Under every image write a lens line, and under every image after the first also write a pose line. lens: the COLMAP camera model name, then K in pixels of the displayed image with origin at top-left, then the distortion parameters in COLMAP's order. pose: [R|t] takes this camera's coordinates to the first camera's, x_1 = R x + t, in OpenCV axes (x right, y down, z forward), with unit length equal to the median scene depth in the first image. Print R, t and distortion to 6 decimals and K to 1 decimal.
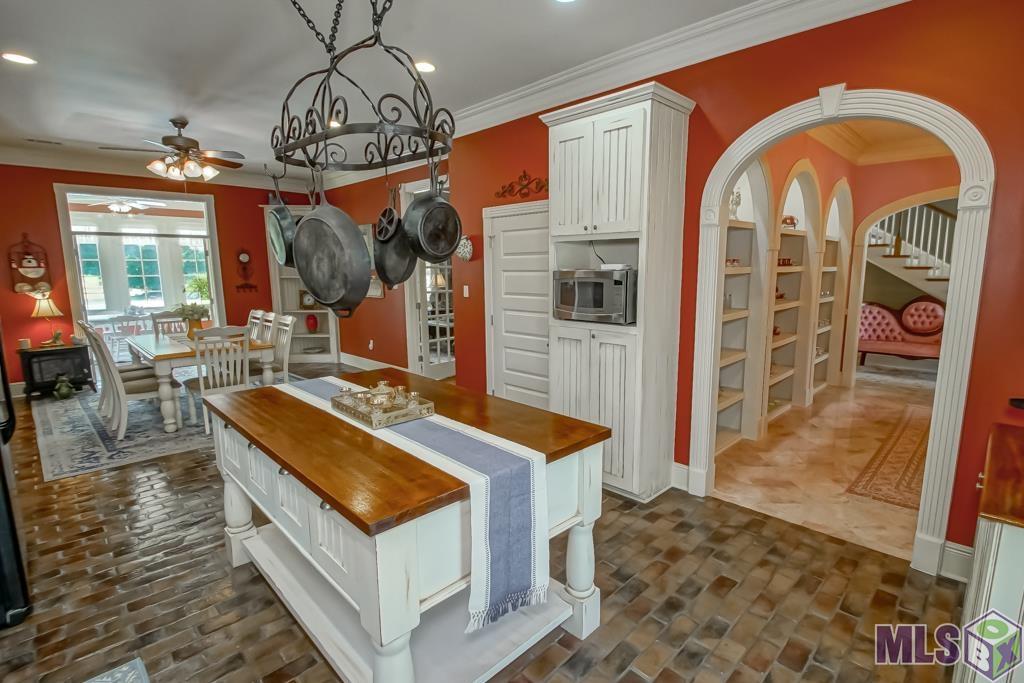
lens RADIAL K [[483.5, 0, 536.9], [0, 483.5, 342.8], [0, 0, 1]] dist [-0.001257, -0.000365]
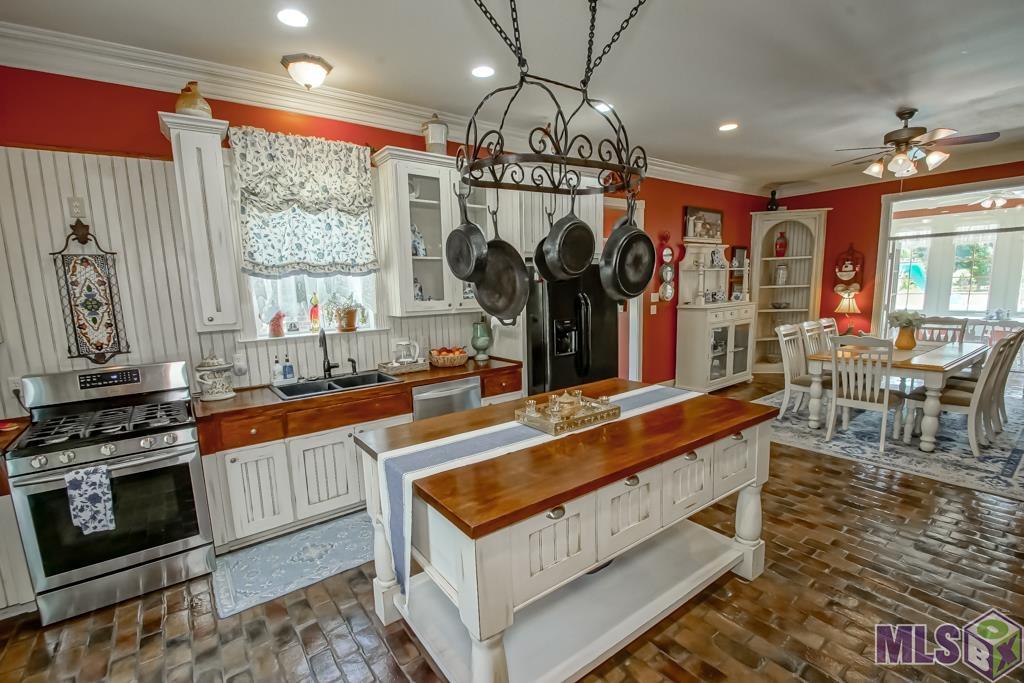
lens RADIAL K [[462.6, 0, 511.2], [0, 462.6, 352.8], [0, 0, 1]] dist [-0.003177, -0.000950]
pose [[-0.167105, 0.159690, -0.972921, 0.253156], [-0.125472, 0.975328, 0.181636, -0.062231], [0.977923, 0.152427, -0.142946, 0.375311]]
